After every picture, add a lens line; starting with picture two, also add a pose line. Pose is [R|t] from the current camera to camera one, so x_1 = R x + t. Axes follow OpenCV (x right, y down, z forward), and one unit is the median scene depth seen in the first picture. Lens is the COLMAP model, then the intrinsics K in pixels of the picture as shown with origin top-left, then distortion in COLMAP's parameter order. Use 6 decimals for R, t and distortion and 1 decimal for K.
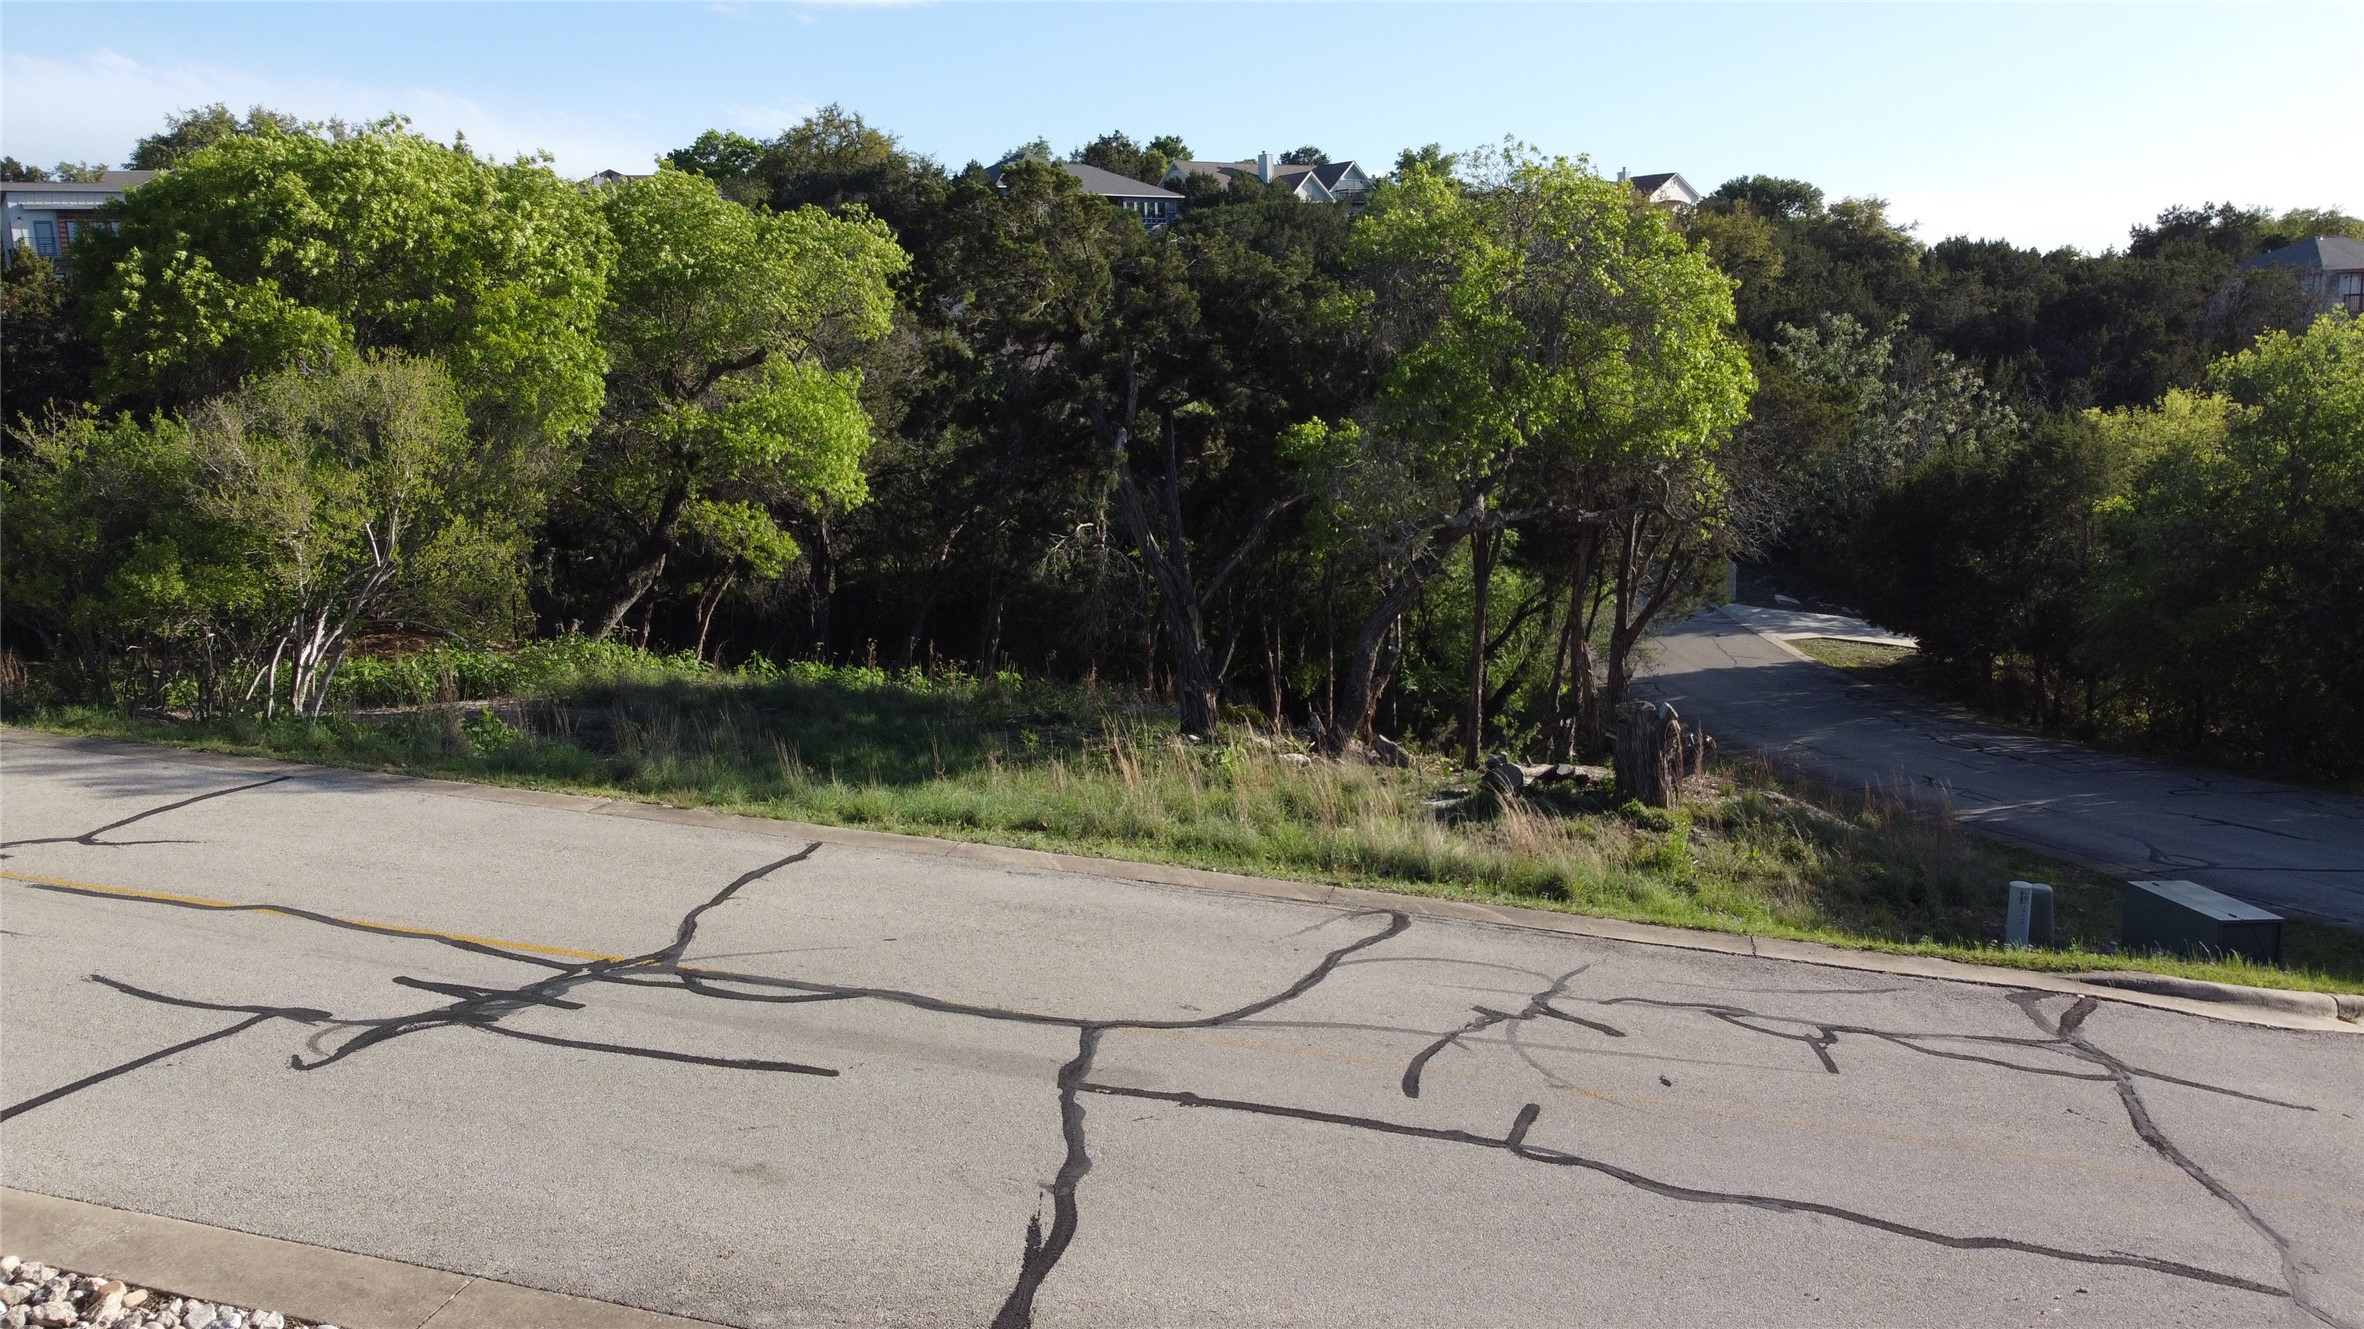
lens RADIAL K [[1801.6, 0, 1181.6], [0, 1801.6, 673.7], [0, 0, 1]] dist [0.003775, -0.008133]
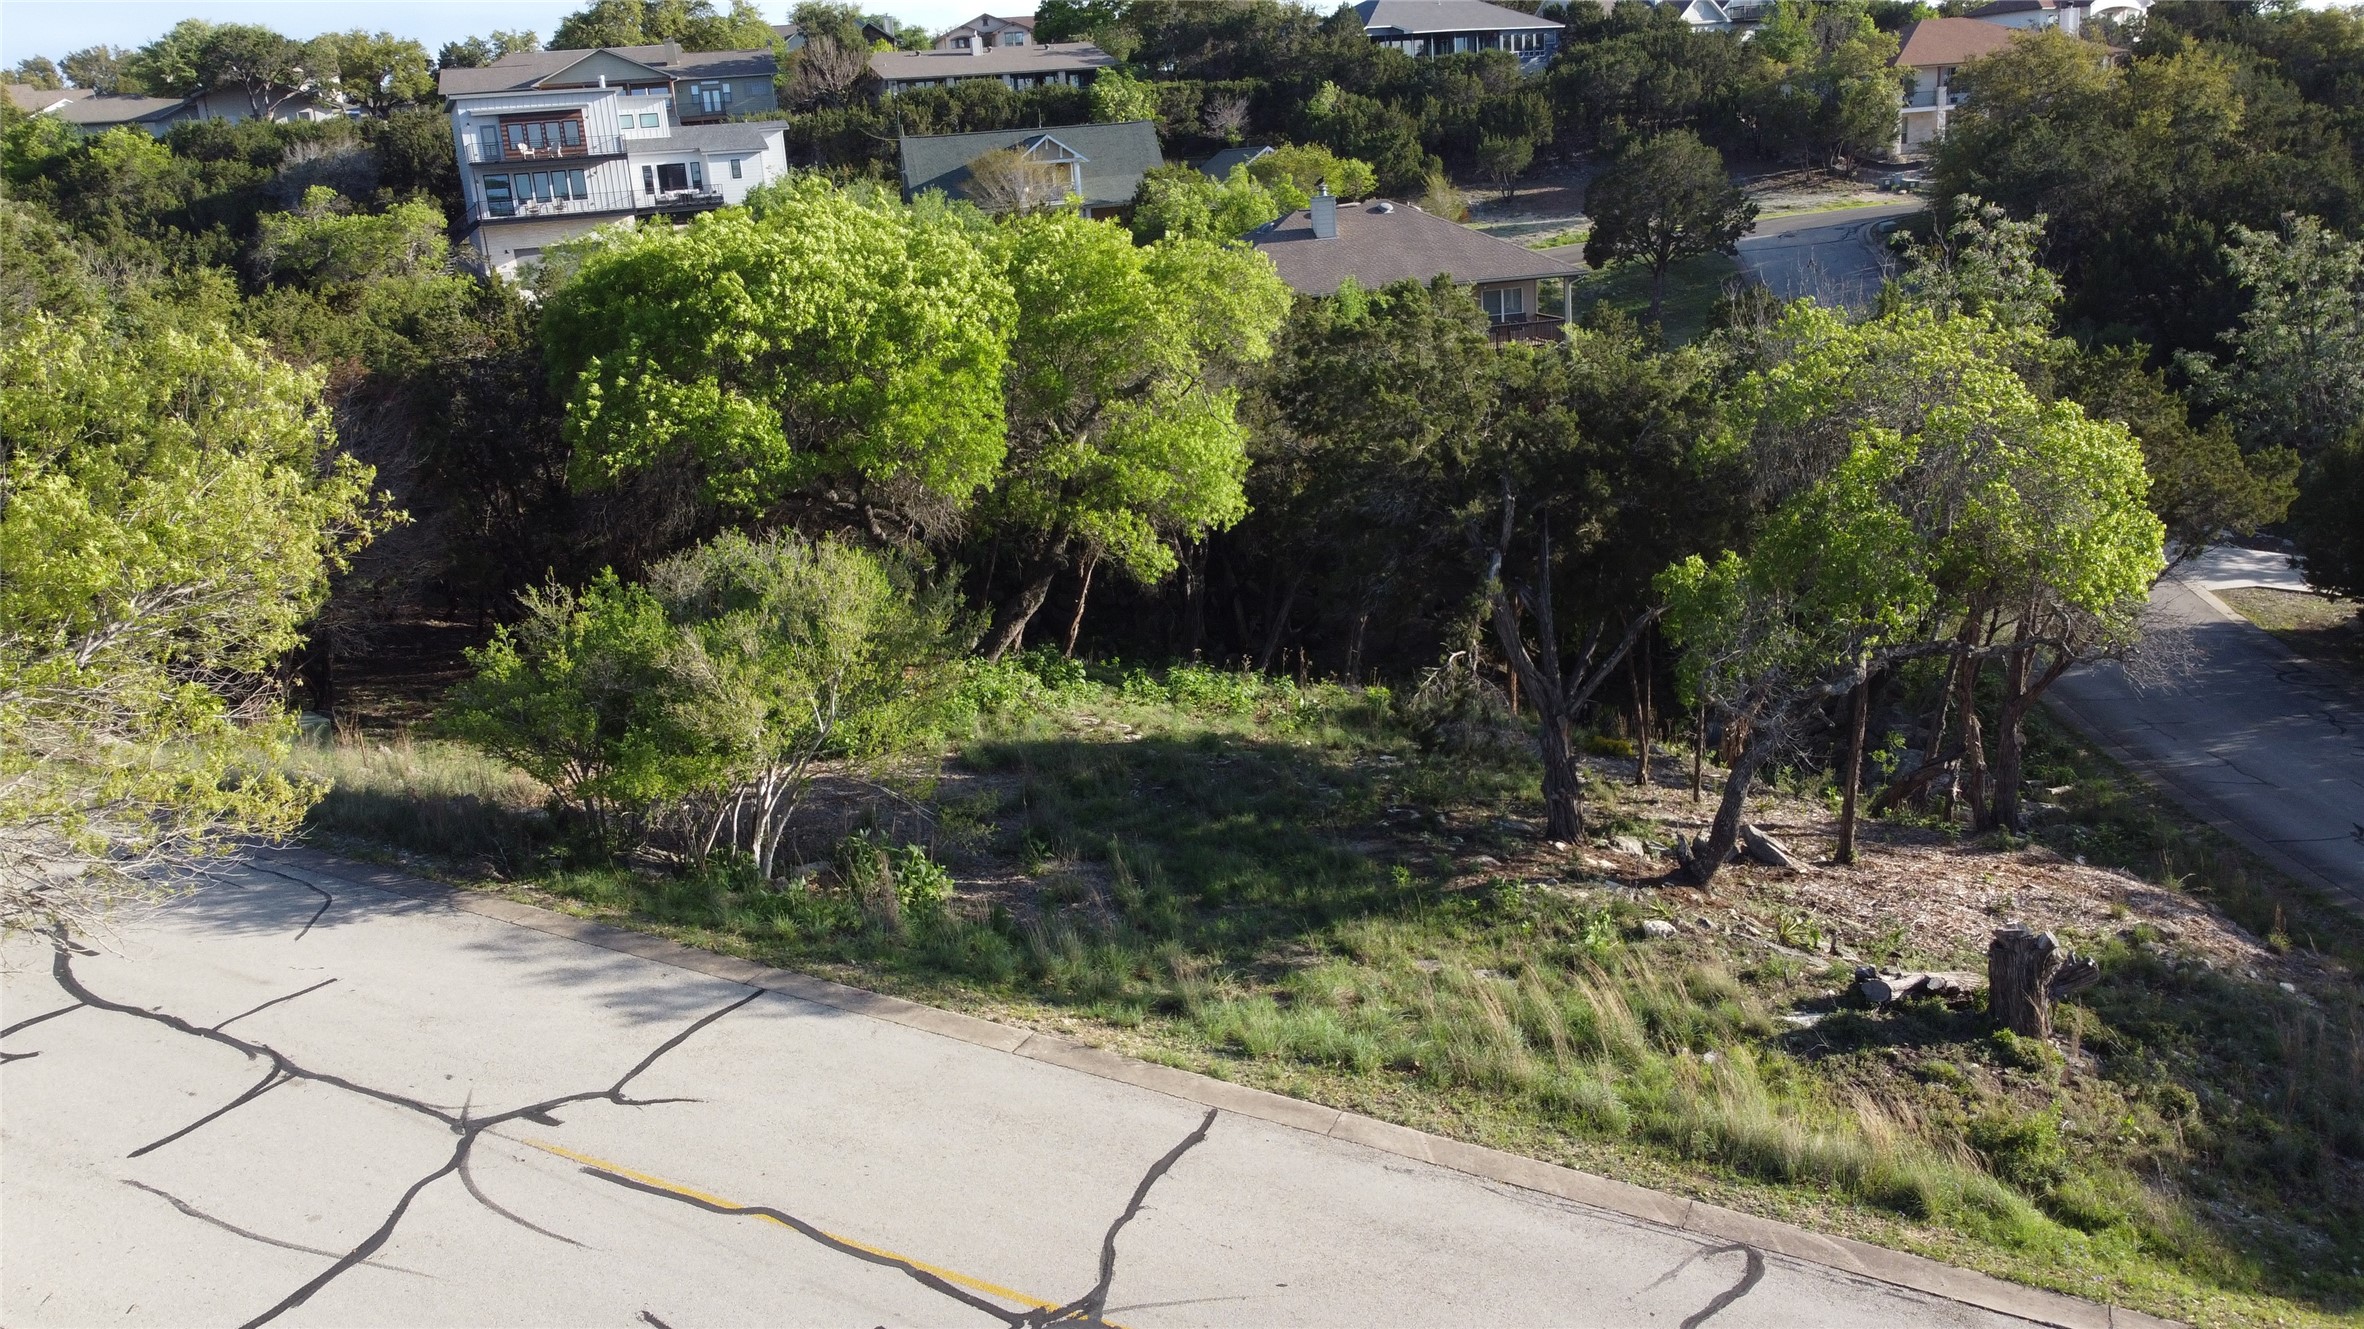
lens RADIAL K [[1801.6, 0, 1181.6], [0, 1801.6, 673.7], [0, 0, 1]] dist [0.003775, -0.008133]
pose [[0.980289, 0.028264, -0.195539, -0.005753], [-0.007171, 0.994152, 0.107749, -0.156389], [0.197441, -0.104223, 0.974759, -0.033173]]
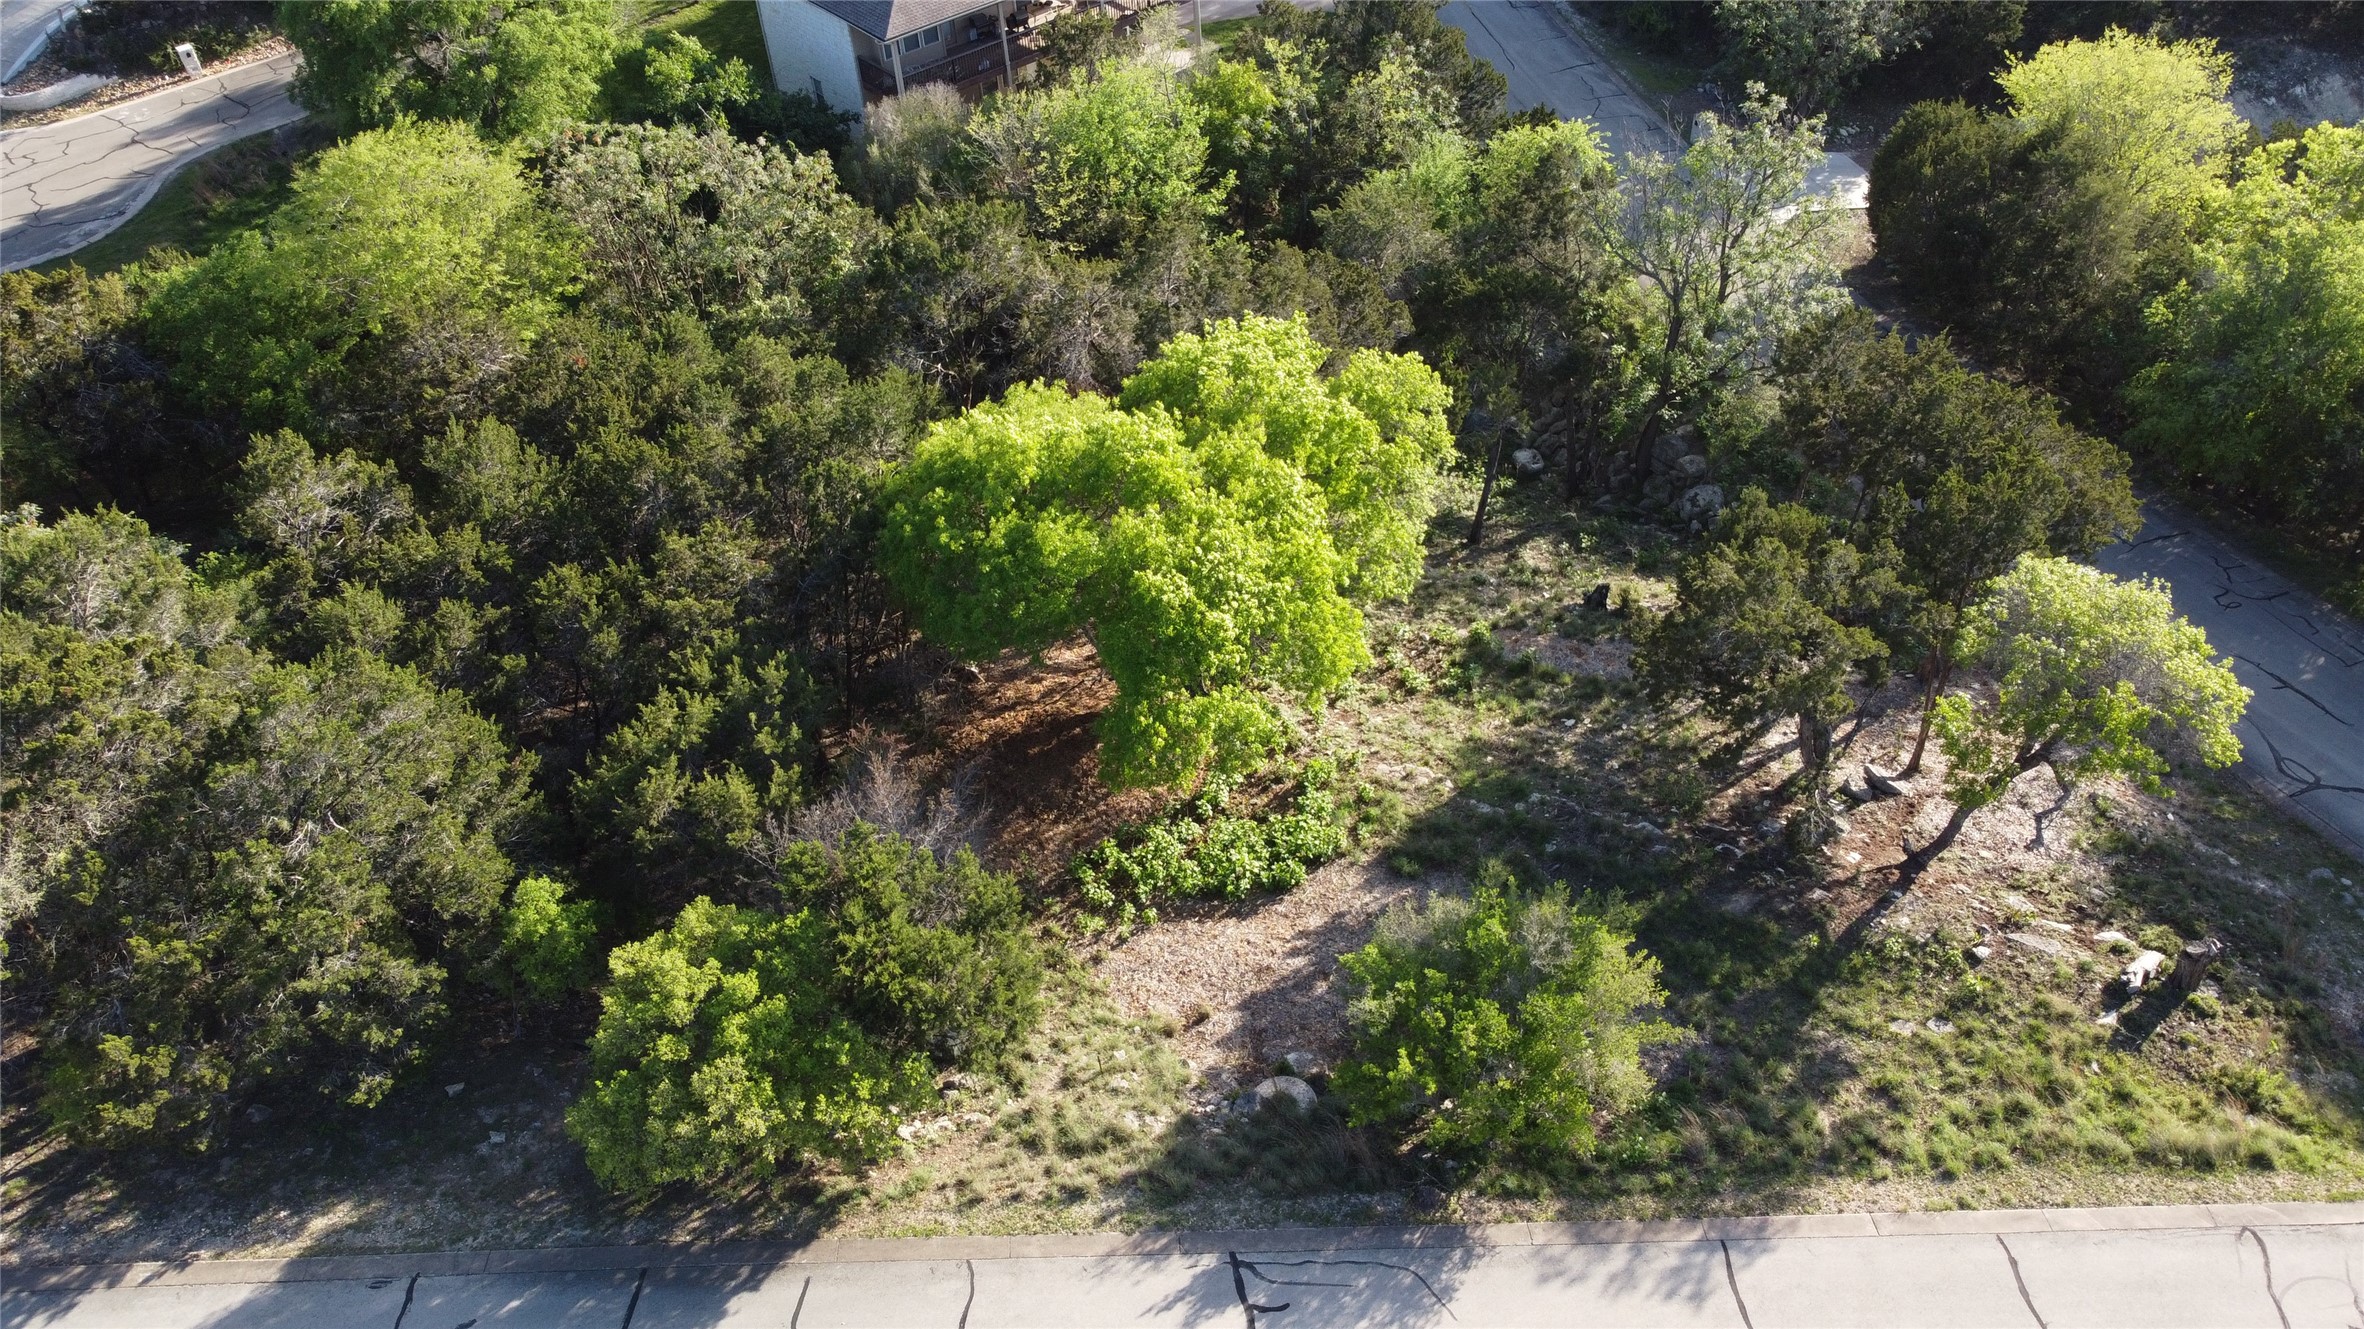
lens RADIAL K [[1806.7, 0, 1182.0], [0, 1806.7, 664.5], [0, 0, 1]] dist [-0.004013, 0.007101]
pose [[0.959712, -0.200719, 0.196635, -0.779976], [0.073729, 0.855169, 0.513079, -0.919834], [-0.271141, -0.477910, 0.835515, -0.136549]]
